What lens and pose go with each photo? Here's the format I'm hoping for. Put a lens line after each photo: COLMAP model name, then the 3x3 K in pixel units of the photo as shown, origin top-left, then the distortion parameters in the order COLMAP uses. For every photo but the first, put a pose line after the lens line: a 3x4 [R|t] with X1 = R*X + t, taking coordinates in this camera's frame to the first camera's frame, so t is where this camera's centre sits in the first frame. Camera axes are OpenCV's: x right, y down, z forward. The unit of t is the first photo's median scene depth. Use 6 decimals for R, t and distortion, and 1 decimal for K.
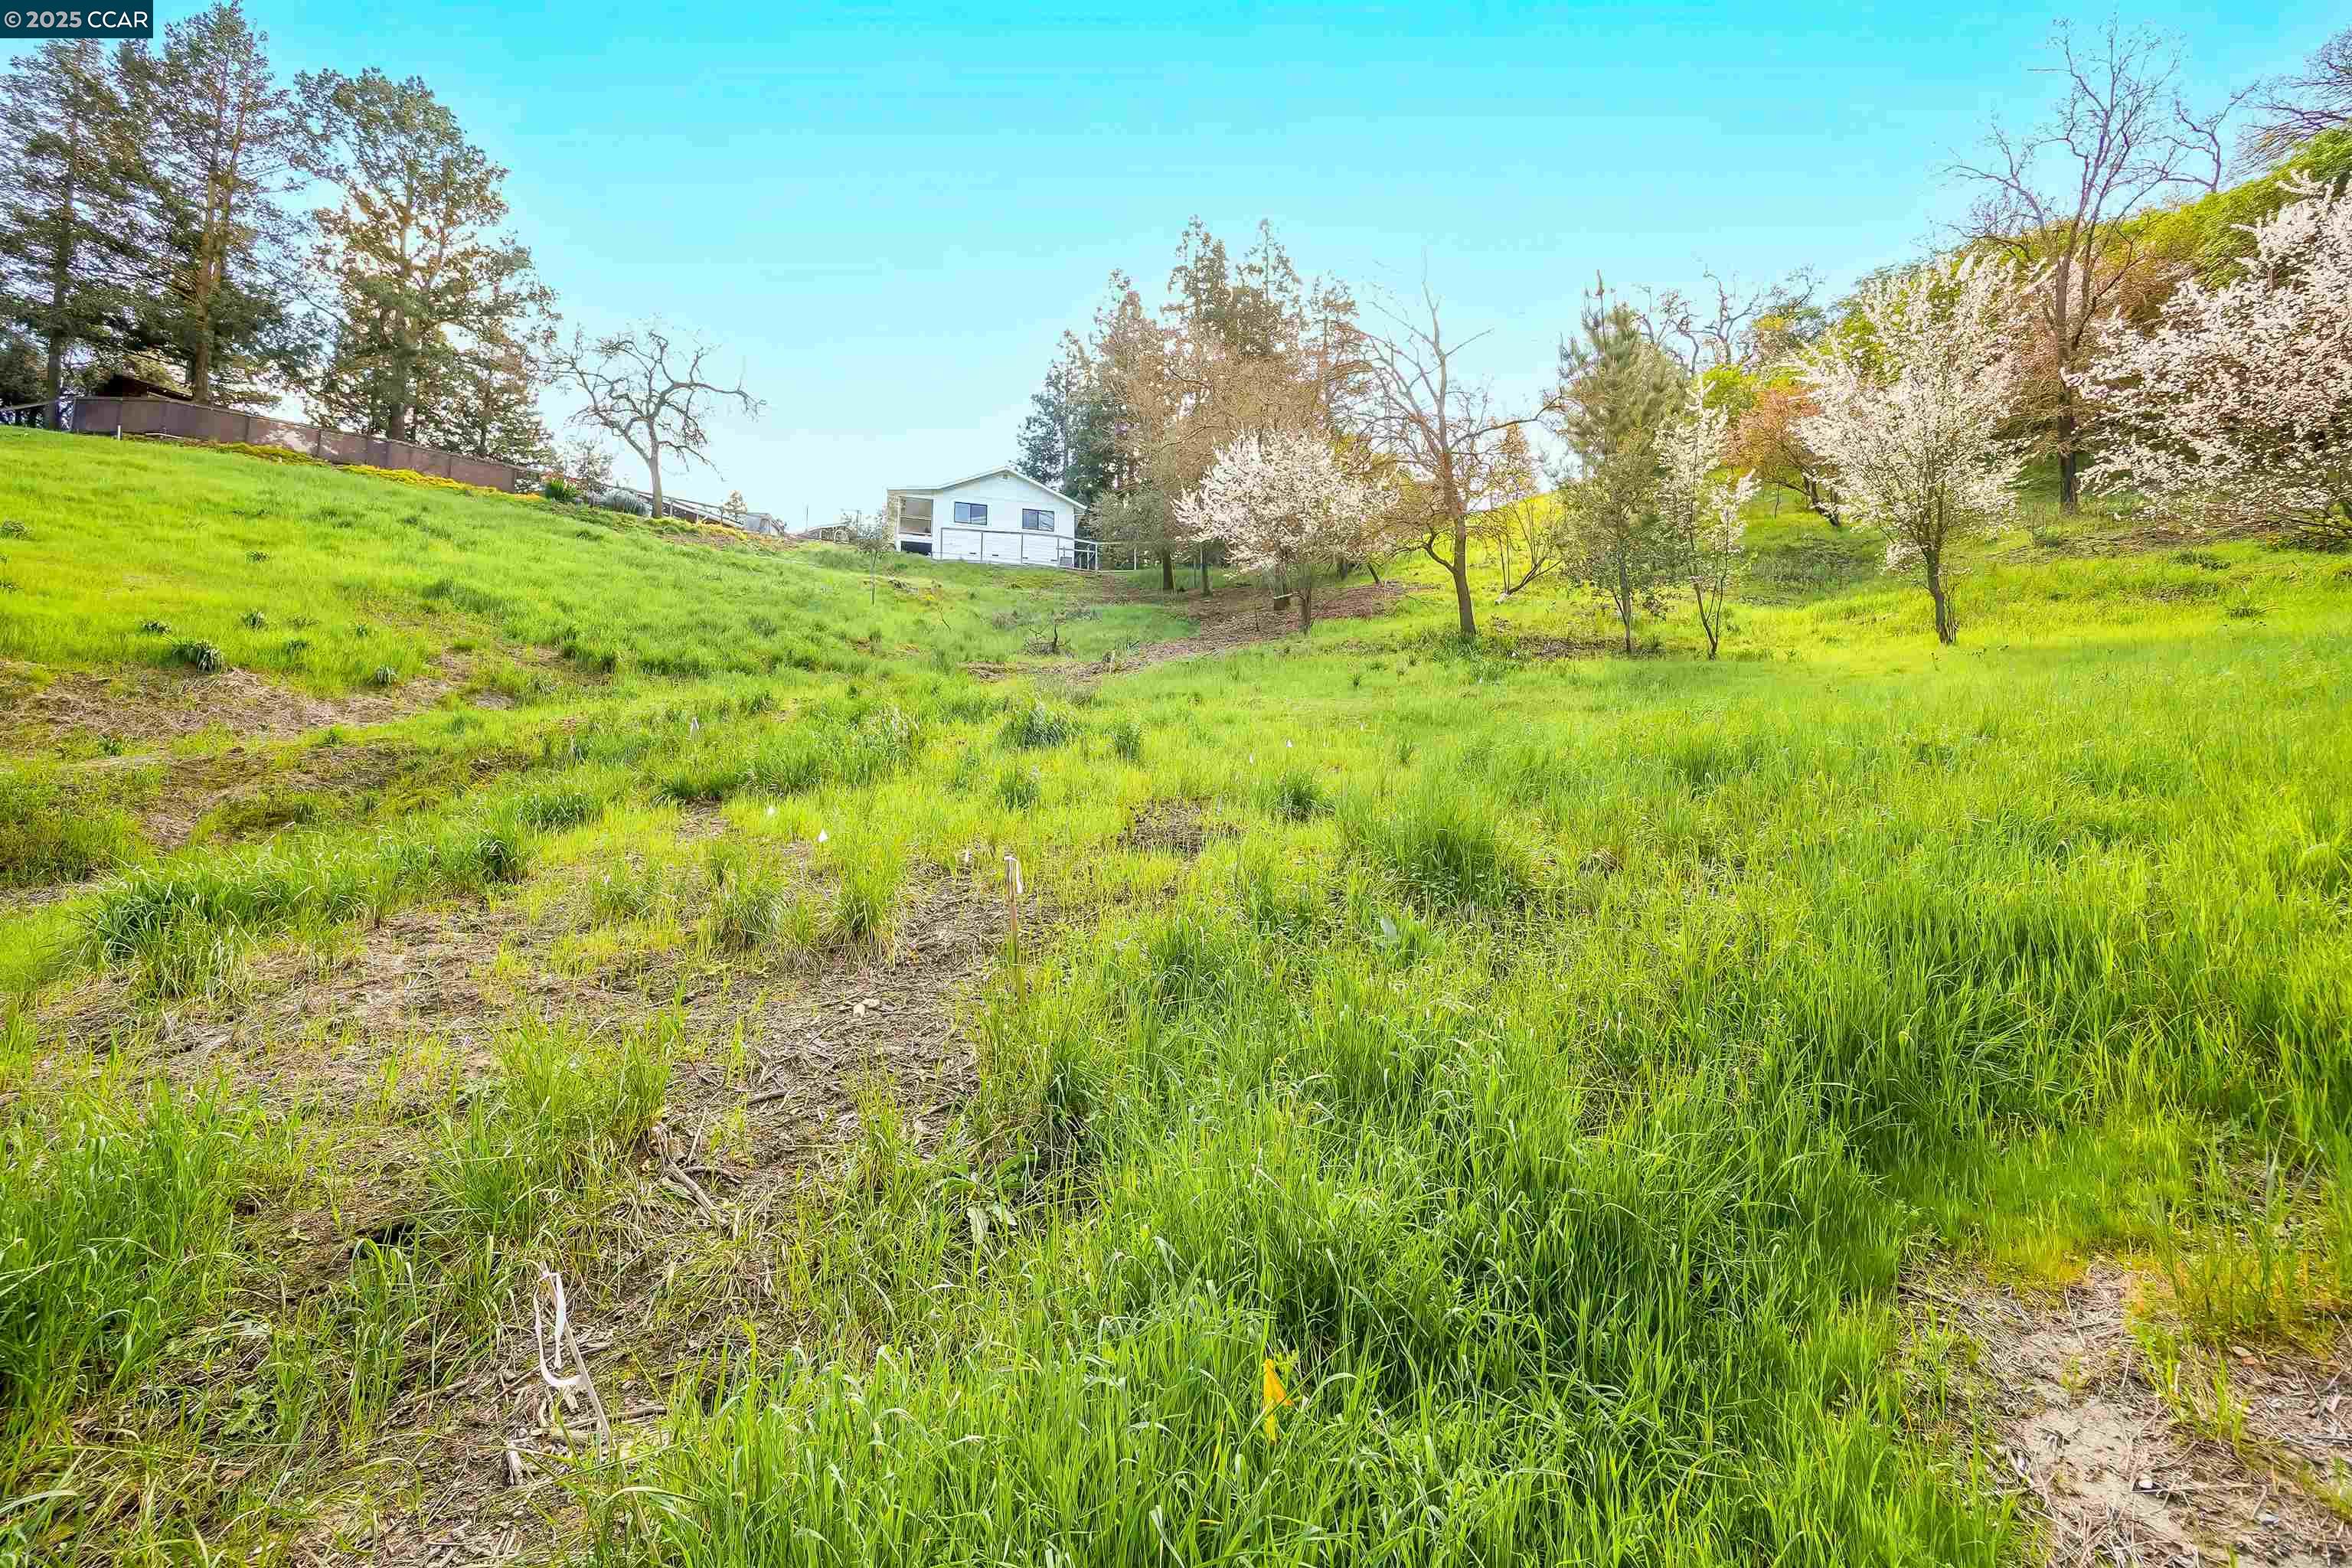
lens RADIAL K [[1004.6, 0, 1179.9], [0, 1004.6, 770.4], [0, 0, 1]] dist [0.009585, 0.000600]
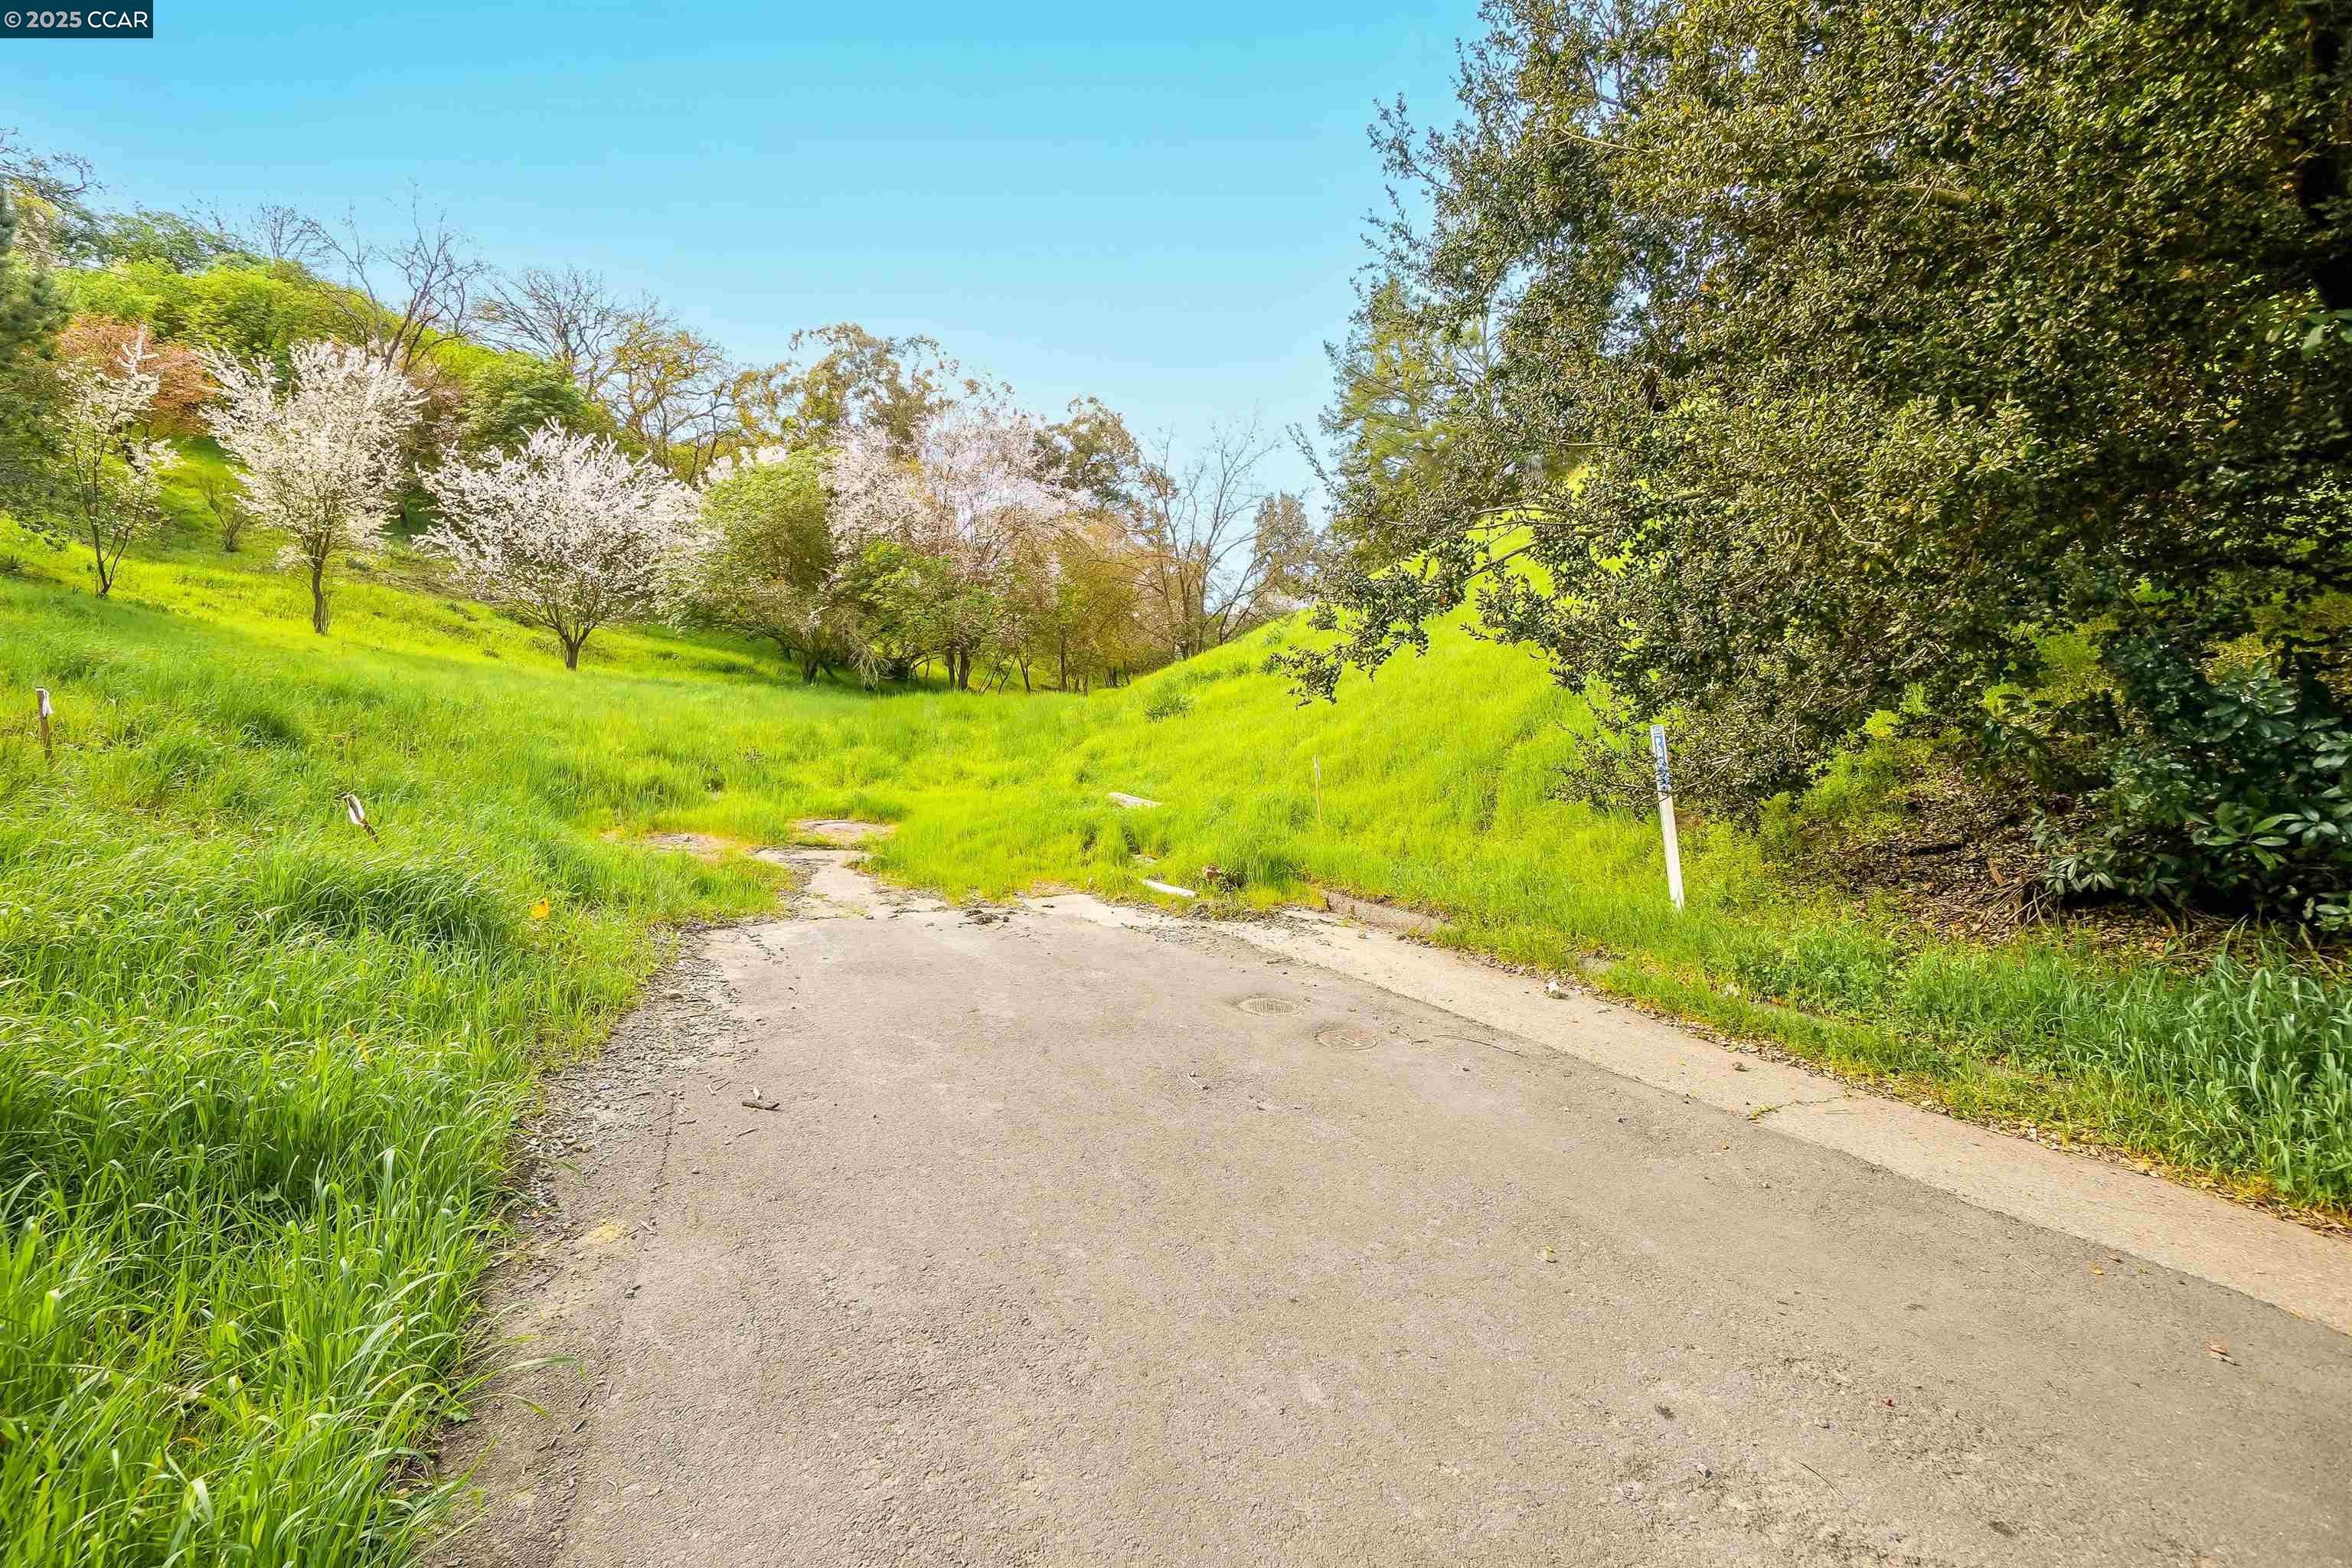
lens RADIAL K [[991.8, 0, 1151.3], [0, 991.8, 777.3], [0, 0, 1]] dist [-0.001277, -0.000176]
pose [[0.097060, 0.068602, 0.992911, -0.412452], [-0.086683, 0.994413, -0.060232, 0.045681], [-0.991497, -0.080222, 0.102465, -0.227394]]
